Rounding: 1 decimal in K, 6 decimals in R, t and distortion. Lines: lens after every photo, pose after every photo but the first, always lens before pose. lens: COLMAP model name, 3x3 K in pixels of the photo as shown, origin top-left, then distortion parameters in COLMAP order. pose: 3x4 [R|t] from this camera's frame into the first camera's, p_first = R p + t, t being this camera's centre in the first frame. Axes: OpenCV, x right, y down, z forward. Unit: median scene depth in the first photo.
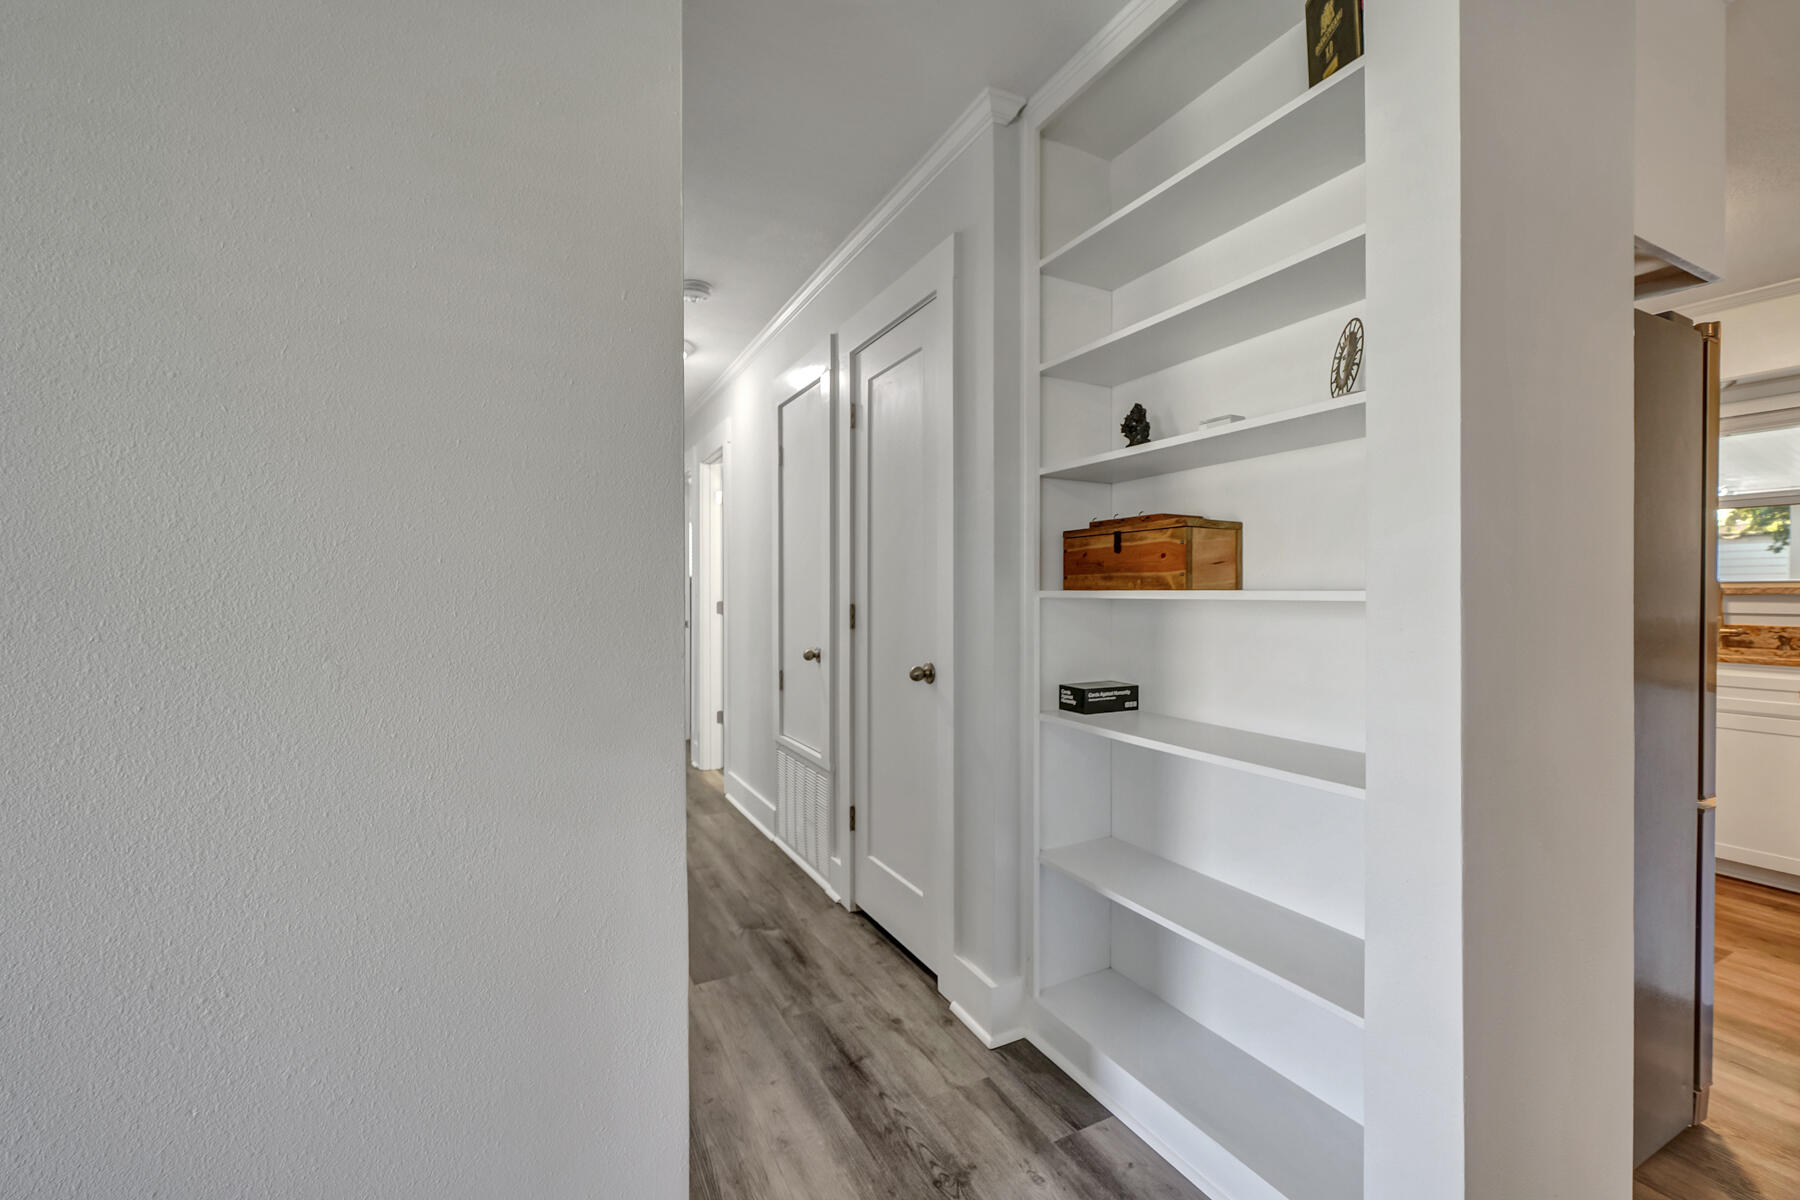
lens RADIAL K [[742.3, 0, 957.4], [0, 742.3, 595.1], [0, 0, 1]] dist [0.001032, -0.001584]
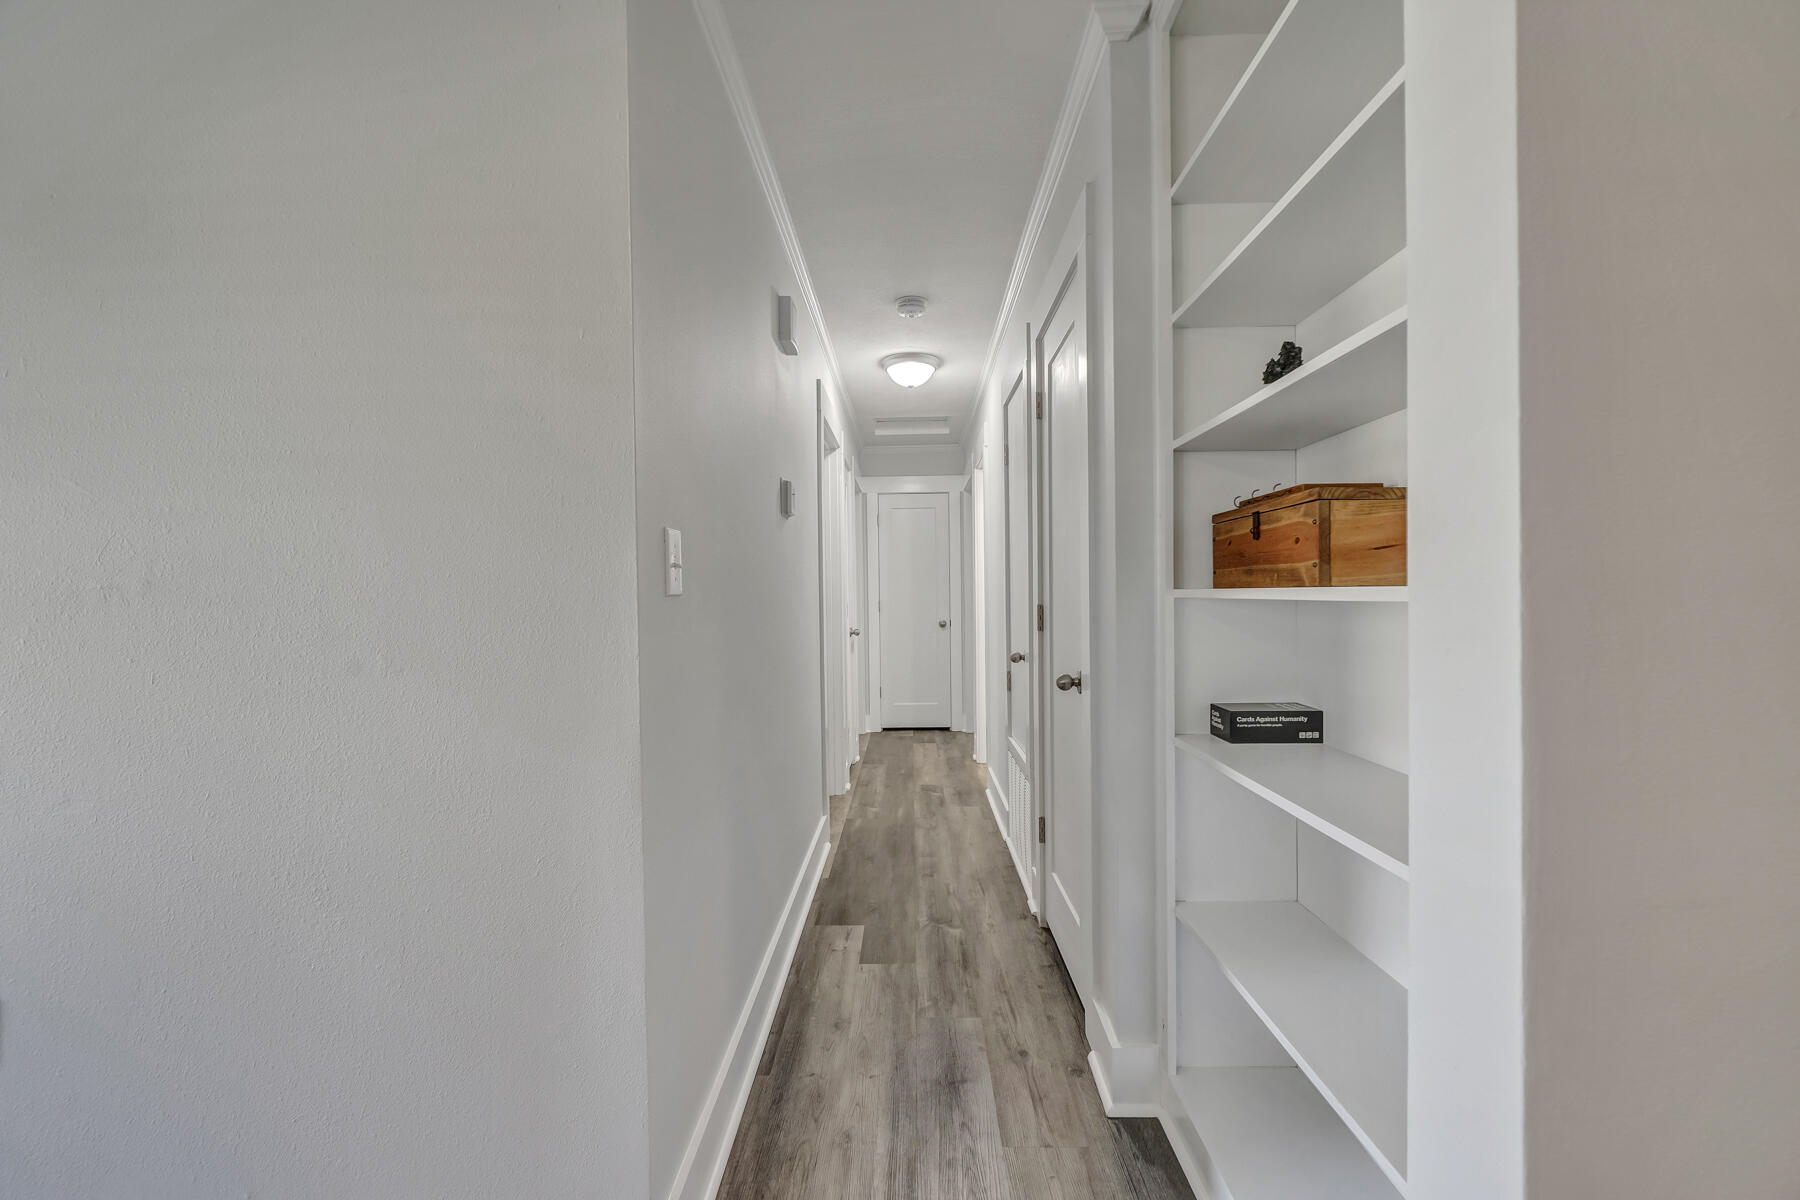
lens RADIAL K [[742.3, 0, 891.2], [0, 742.3, 605.0], [0, 0, 1]] dist [0.001032, -0.001584]
pose [[0.867916, -0.003977, -0.496695, 0.242453], [0.011015, 0.999876, 0.011242, -0.001136], [0.496589, -0.015229, 0.867852, 0.119797]]
